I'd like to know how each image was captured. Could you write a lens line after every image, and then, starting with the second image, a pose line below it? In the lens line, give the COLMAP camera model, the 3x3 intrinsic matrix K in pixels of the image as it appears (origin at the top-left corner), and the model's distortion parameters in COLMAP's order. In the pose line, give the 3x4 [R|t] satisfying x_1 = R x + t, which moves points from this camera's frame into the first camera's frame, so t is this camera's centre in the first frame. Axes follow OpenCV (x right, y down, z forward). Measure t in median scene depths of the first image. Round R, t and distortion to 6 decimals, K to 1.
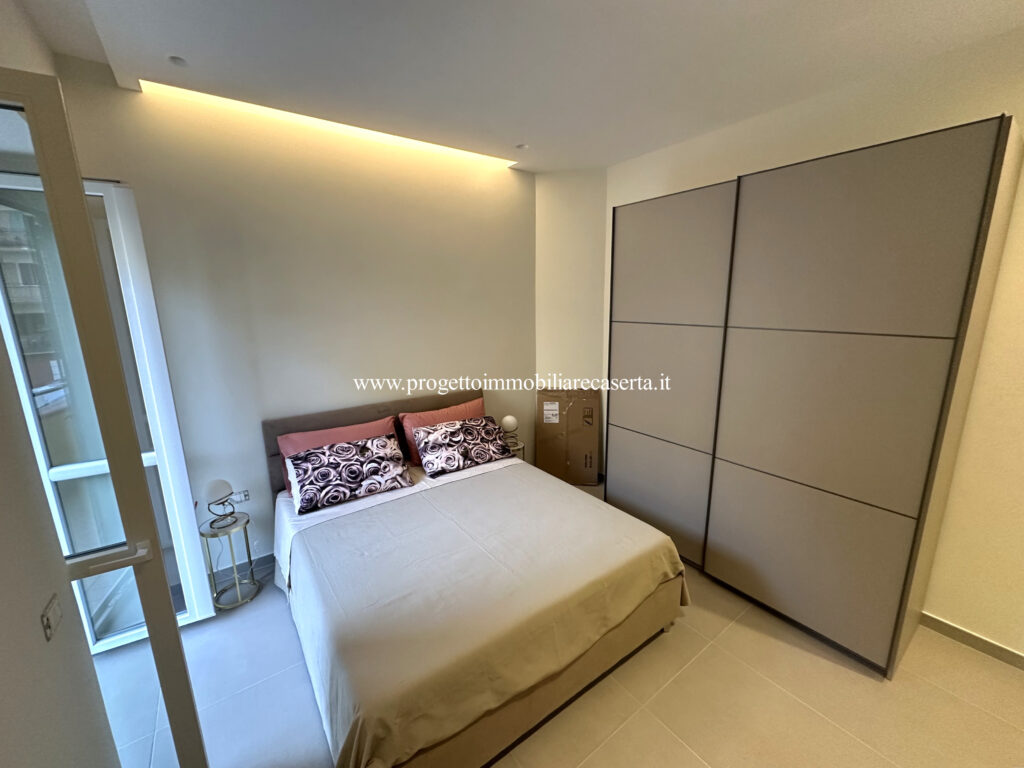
lens RADIAL K [[410.4, 0, 513.7], [0, 410.4, 381.7], [0, 0, 1]] dist [-0.003702, 0.001097]
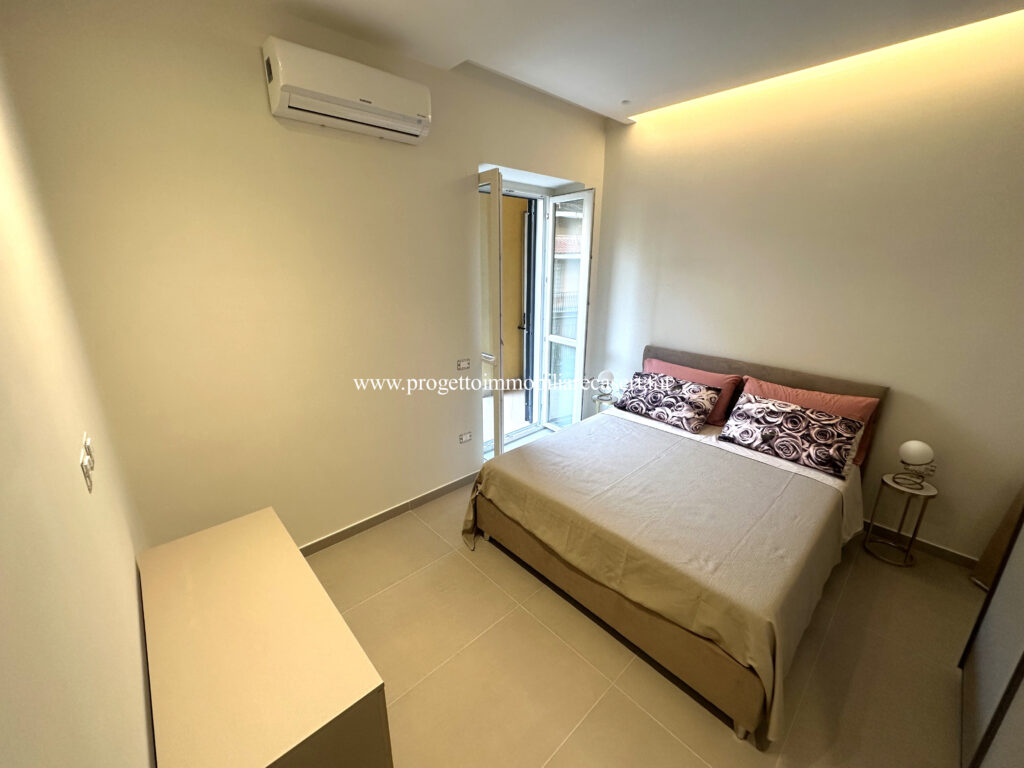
lens RADIAL K [[410.4, 0, 517.8], [0, 410.4, 380.8], [0, 0, 1]] dist [-0.003702, 0.001097]
pose [[0.130476, 0.297141, -0.945877, 0.679264], [-0.204189, 0.941634, 0.267642, -0.071966], [0.970197, 0.158216, 0.183534, 0.333865]]
